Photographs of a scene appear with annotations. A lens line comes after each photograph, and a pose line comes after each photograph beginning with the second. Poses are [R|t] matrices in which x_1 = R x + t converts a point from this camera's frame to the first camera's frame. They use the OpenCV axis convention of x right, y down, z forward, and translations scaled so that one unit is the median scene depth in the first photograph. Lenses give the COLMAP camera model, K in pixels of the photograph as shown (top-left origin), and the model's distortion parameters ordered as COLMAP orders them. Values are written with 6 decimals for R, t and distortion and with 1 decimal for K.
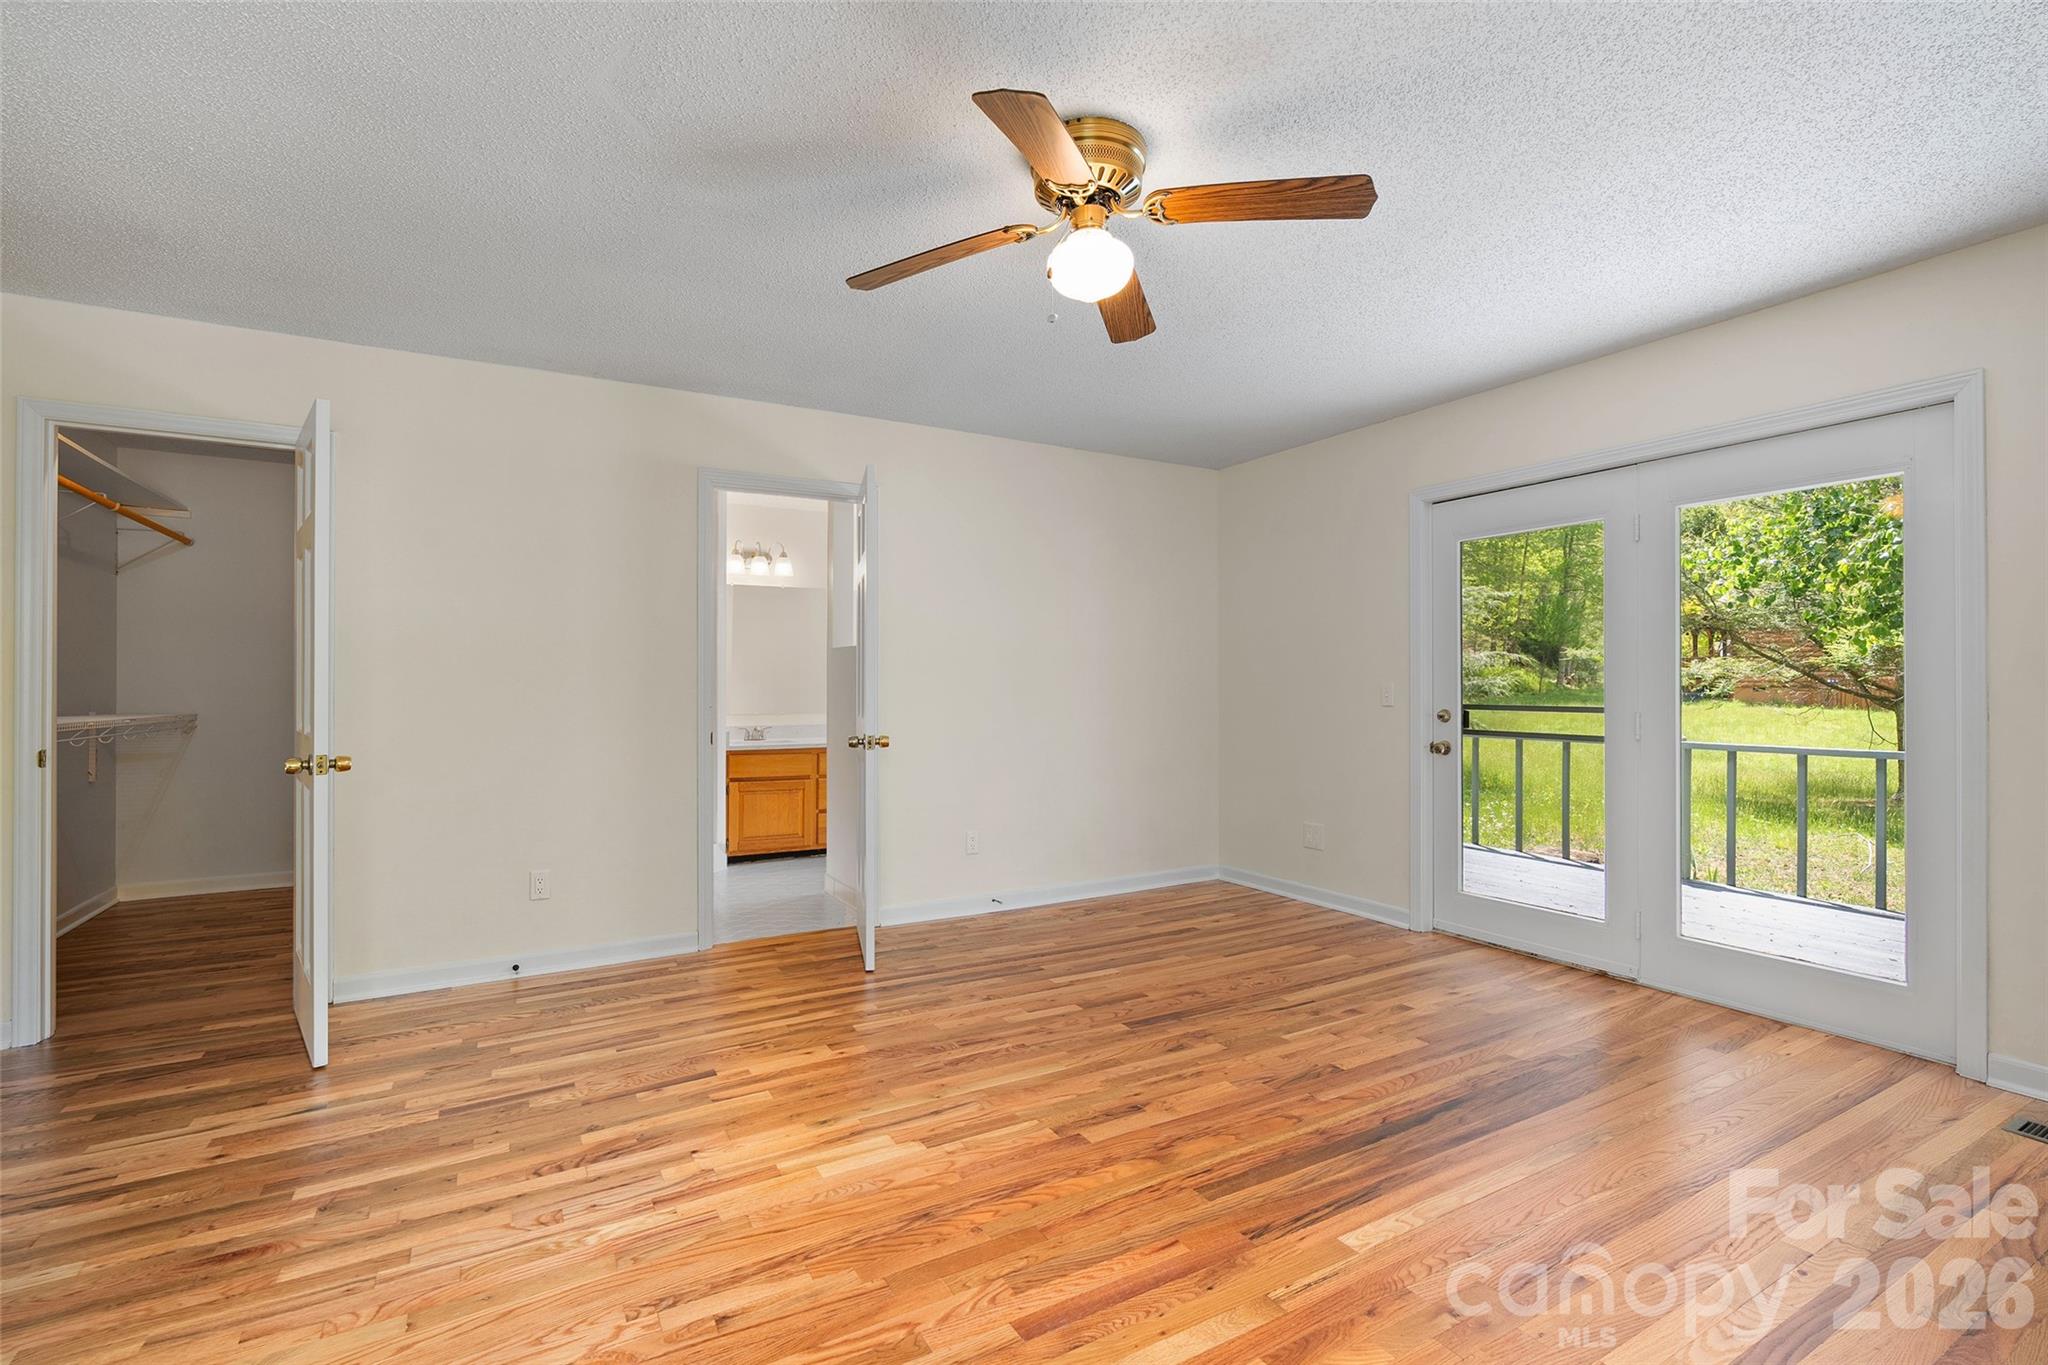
lens RADIAL K [[927.2, 0, 1019.2], [0, 927.2, 685.8], [0, 0, 1]] dist [-0.004523, 0.000895]
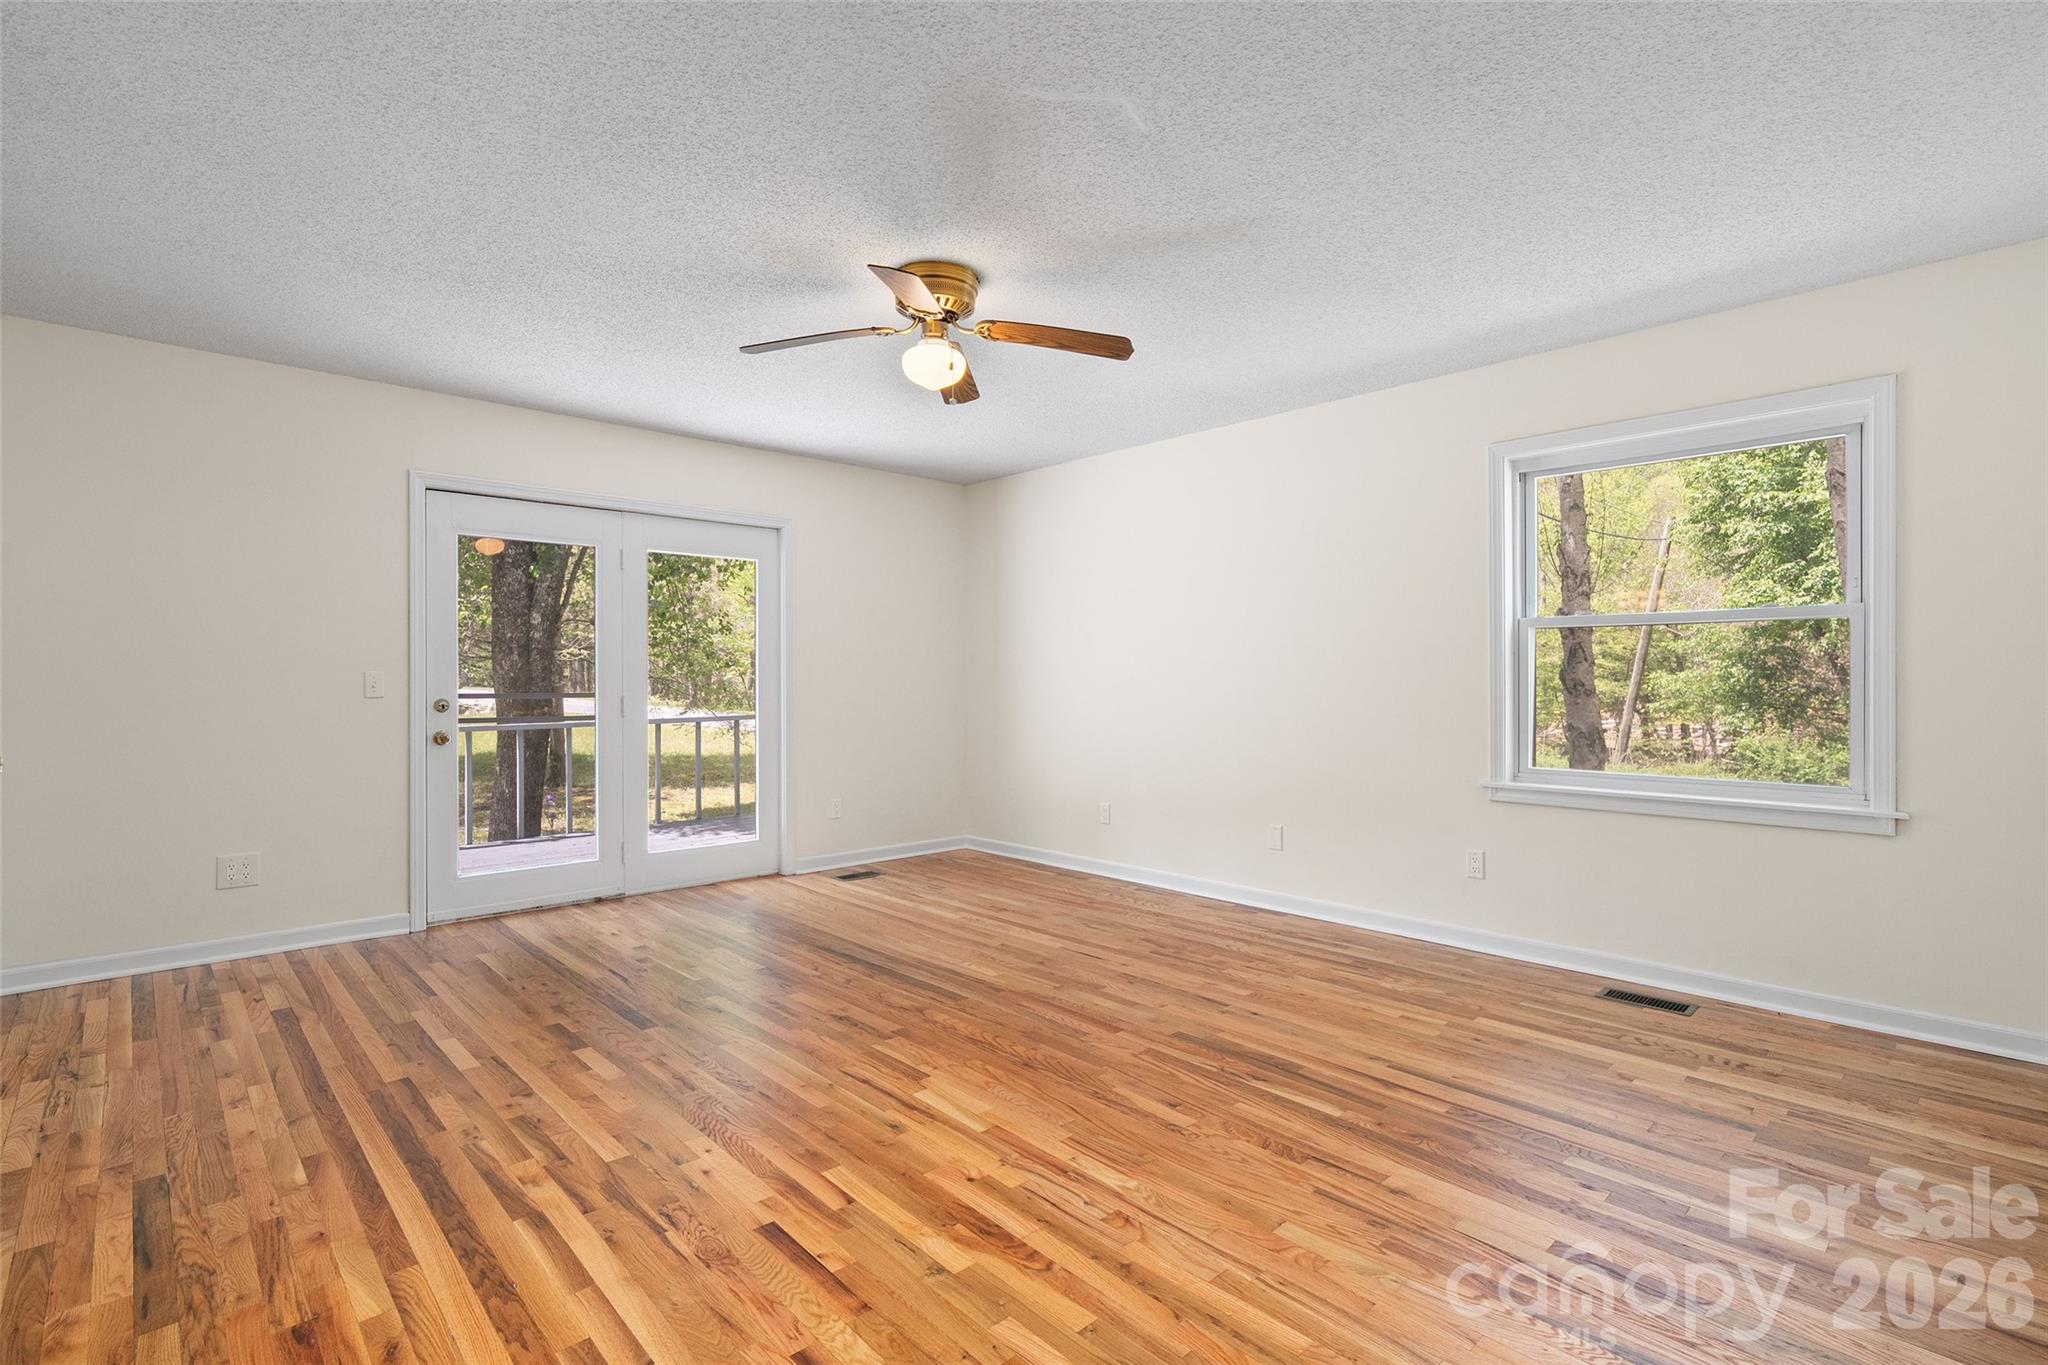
lens RADIAL K [[952.5, 0, 1018.7], [0, 952.5, 680.8], [0, 0, 1]] dist [0.002388, 0.000387]
pose [[-0.231770, -0.000702, 0.972770, -1.170612], [-0.005513, 0.999985, -0.000592, 0.003563], [-0.972755, -0.005500, -0.231770, 1.068281]]
